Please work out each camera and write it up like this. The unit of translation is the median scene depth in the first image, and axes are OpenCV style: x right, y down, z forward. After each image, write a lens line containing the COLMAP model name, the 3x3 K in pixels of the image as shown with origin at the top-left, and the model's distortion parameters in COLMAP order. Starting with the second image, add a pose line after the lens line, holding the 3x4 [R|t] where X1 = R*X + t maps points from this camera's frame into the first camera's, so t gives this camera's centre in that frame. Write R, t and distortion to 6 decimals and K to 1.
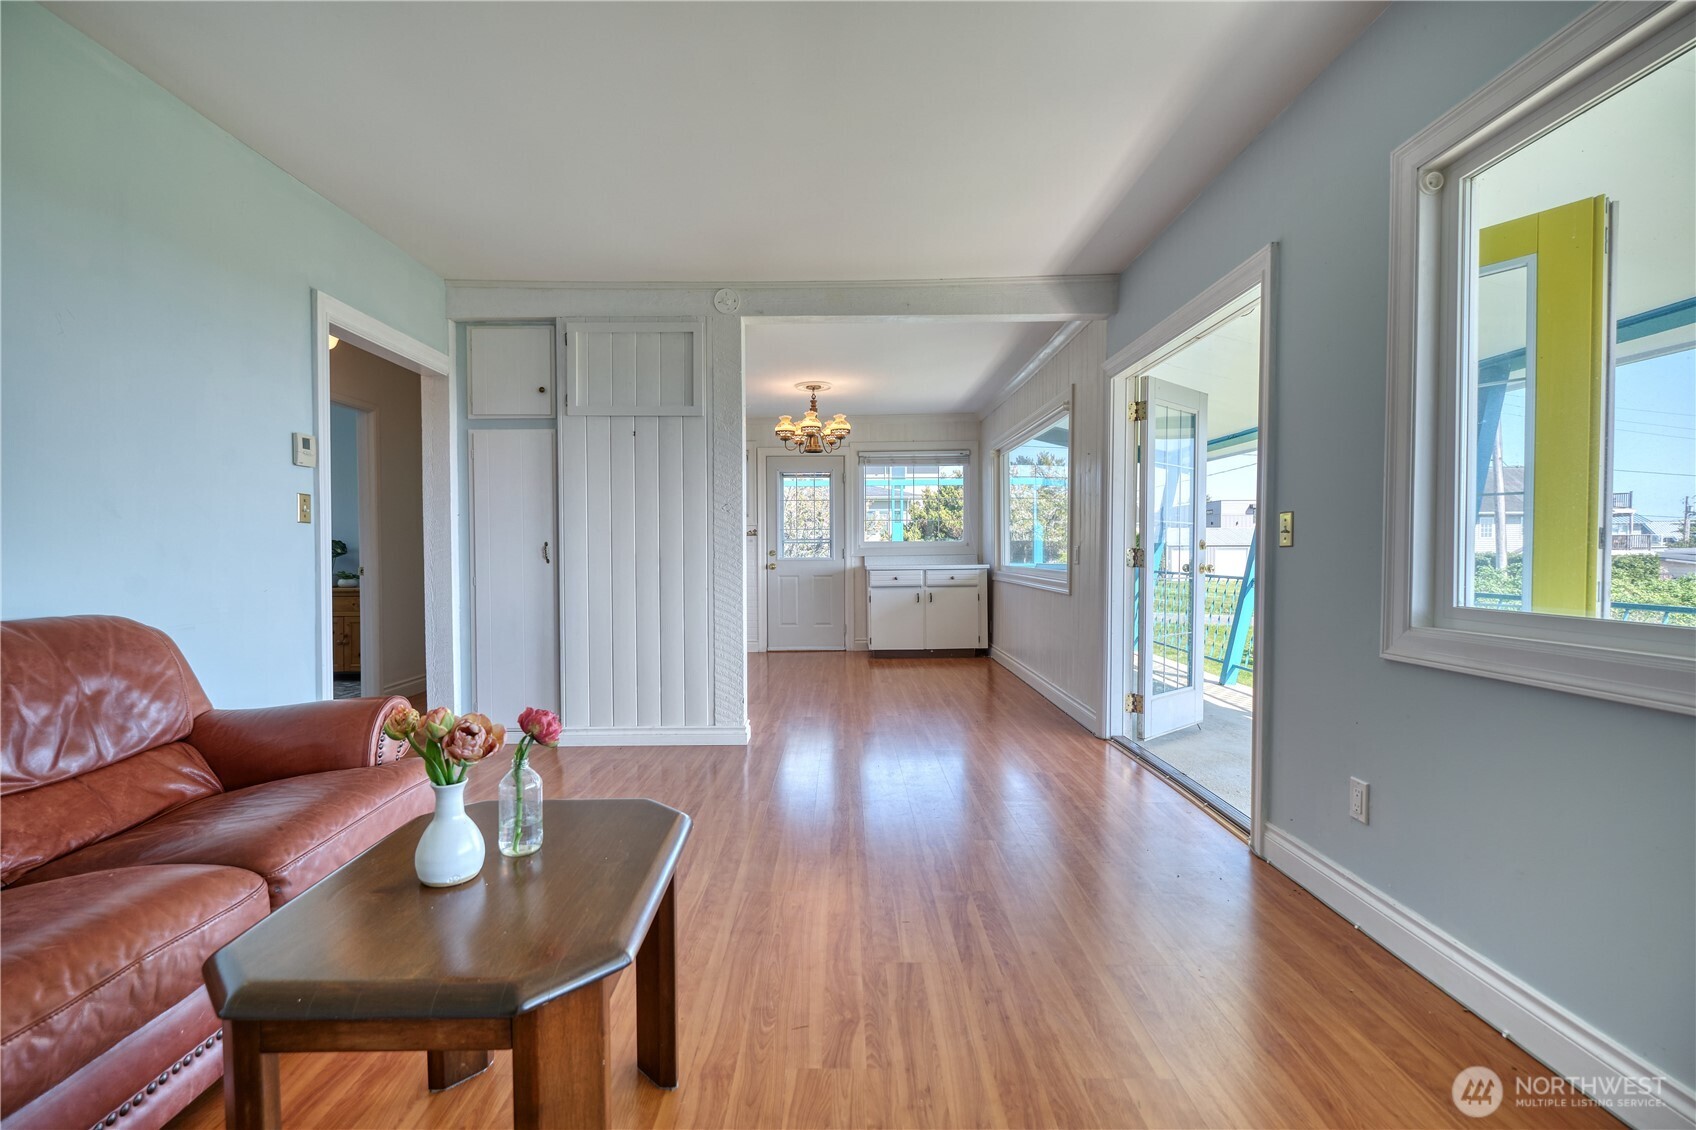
lens RADIAL K [[767.8, 0, 848.0], [0, 767.8, 565.0], [0, 0, 1]] dist [-0.001831, -0.001367]
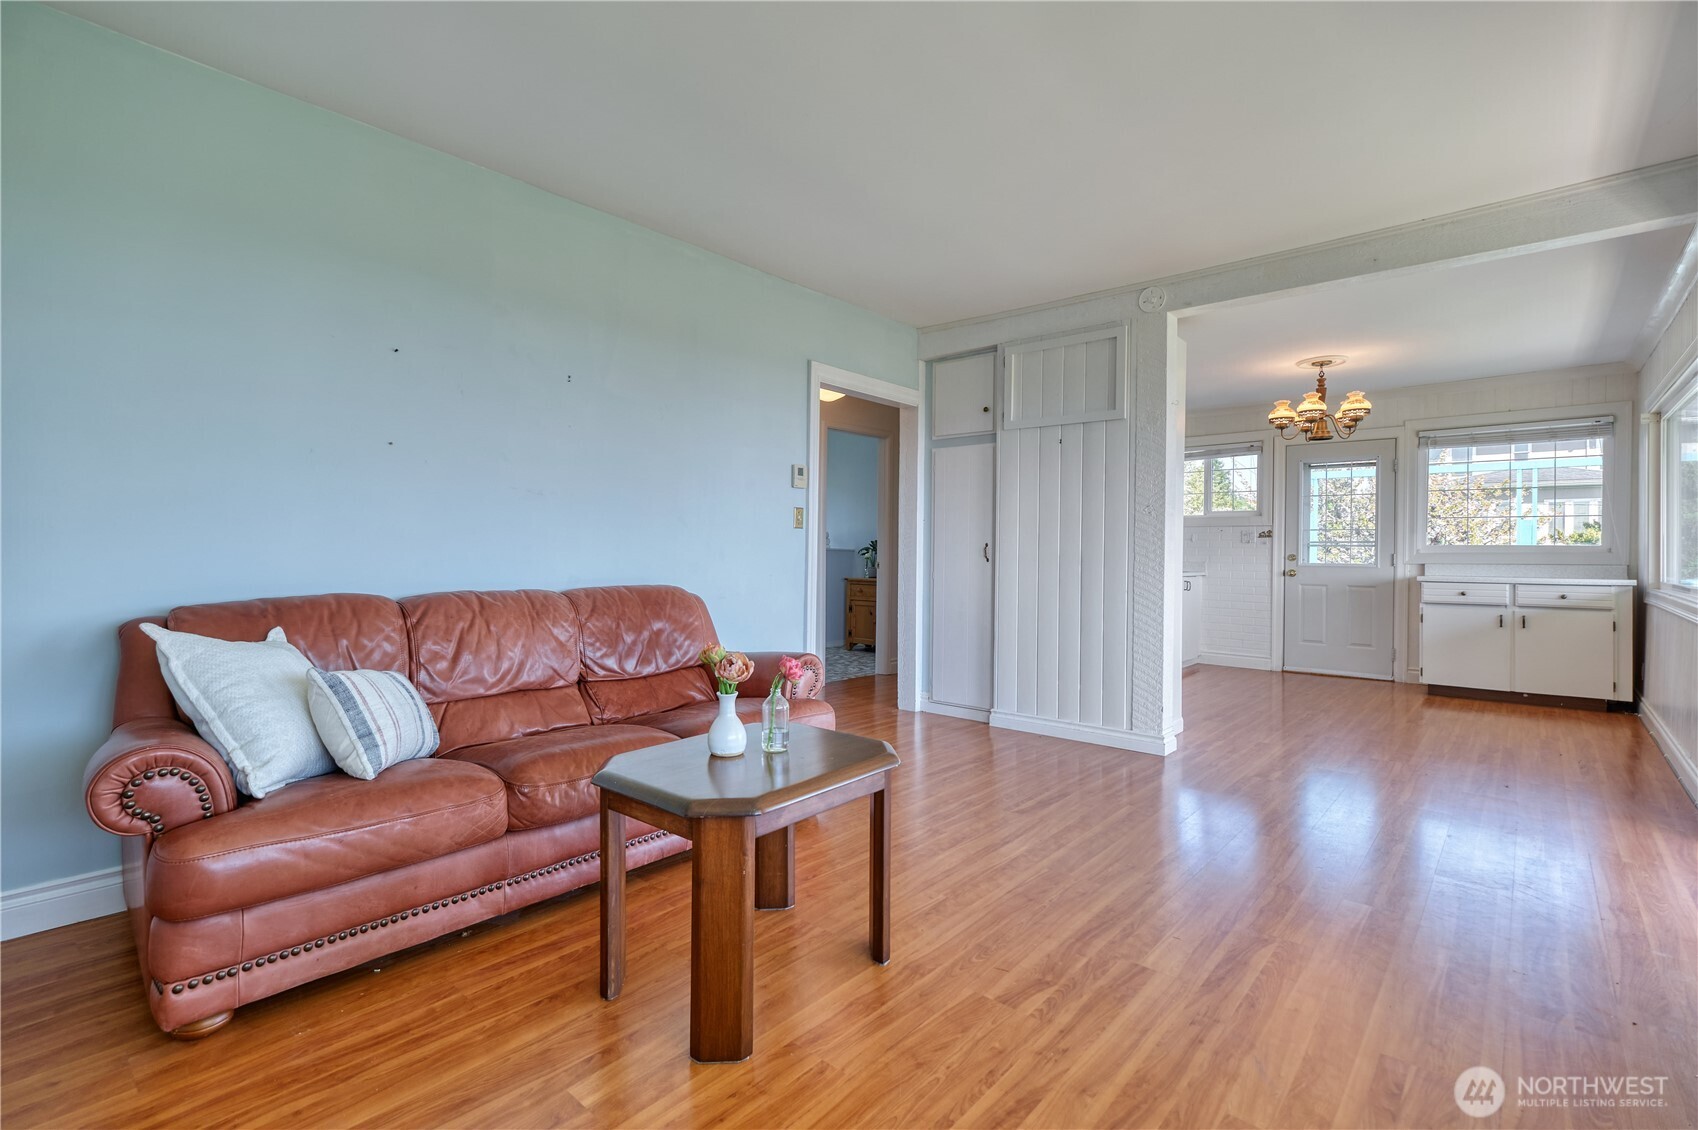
lens RADIAL K [[791.3, 0, 817.6], [0, 791.3, 549.4], [0, 0, 1]] dist [-0.001734, -0.001258]
pose [[0.738414, 0.012079, -0.674240, 0.211136], [-0.026412, 0.999590, -0.011019, -0.001219], [0.673830, 0.025945, 0.738430, -0.028967]]
